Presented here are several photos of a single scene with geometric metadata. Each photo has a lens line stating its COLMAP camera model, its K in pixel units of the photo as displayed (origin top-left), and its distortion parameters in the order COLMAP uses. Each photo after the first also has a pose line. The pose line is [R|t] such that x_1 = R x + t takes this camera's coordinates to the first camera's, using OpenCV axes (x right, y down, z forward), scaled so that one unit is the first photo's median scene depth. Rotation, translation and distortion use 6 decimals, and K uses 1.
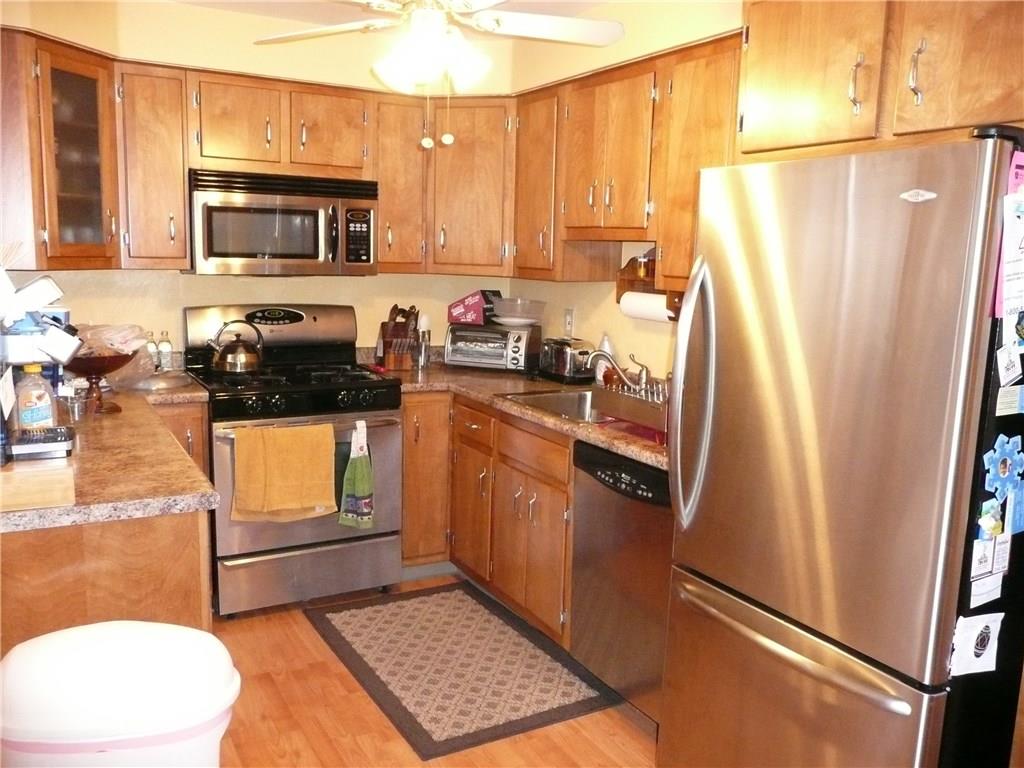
lens RADIAL K [[858.0, 0, 512.1], [0, 858.0, 386.0], [0, 0, 1]] dist [-0.025487, 0.012600]
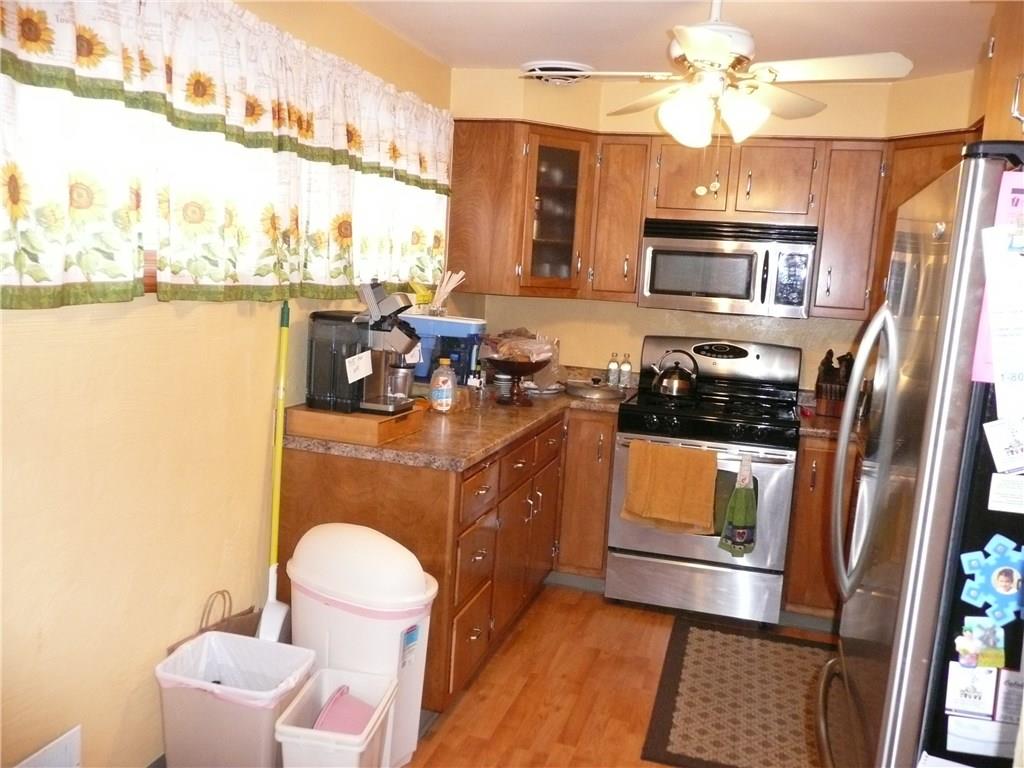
lens RADIAL K [[858.0, 0, 515.1], [0, 858.0, 381.4], [0, 0, 1]] dist [-0.025487, 0.012600]
pose [[0.692768, 0.110022, -0.712718, 0.369167], [-0.152746, 0.988257, 0.004087, -0.007887], [0.704798, 0.106034, 0.701439, 0.062532]]
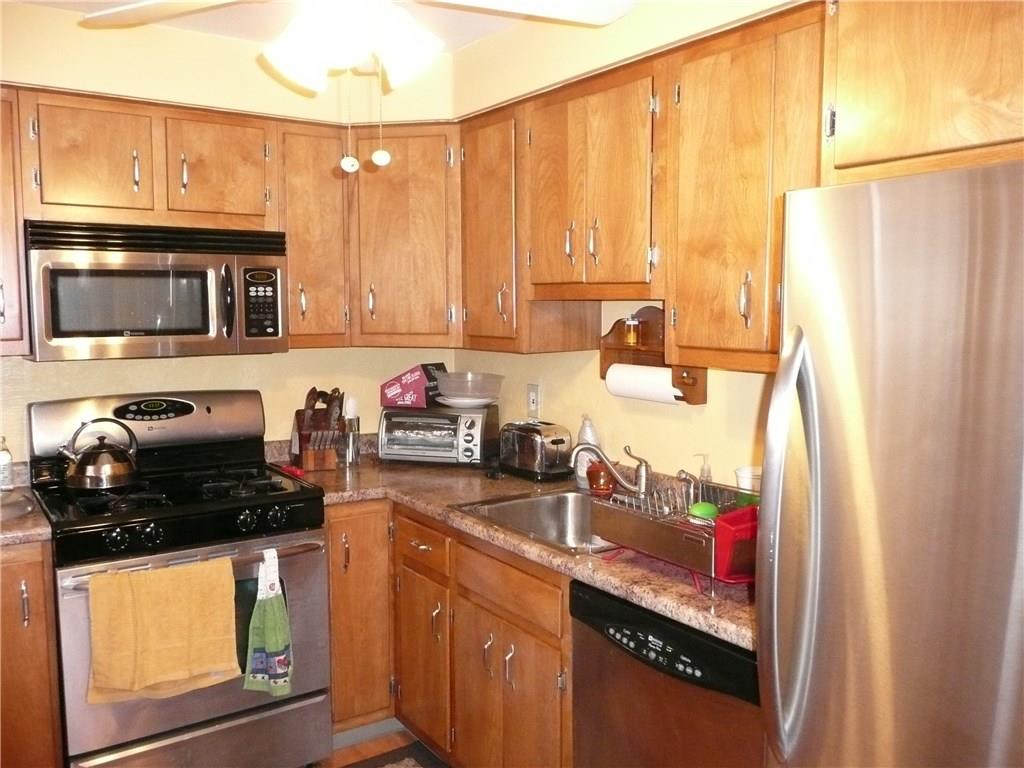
lens RADIAL K [[858.0, 0, 512.5], [0, 858.0, 386.2], [0, 0, 1]] dist [-0.025487, 0.012600]
pose [[0.995553, -0.038313, 0.086064, -0.025870], [0.043443, 0.997339, -0.058542, -0.049136], [-0.083592, 0.062021, 0.994568, 0.239717]]
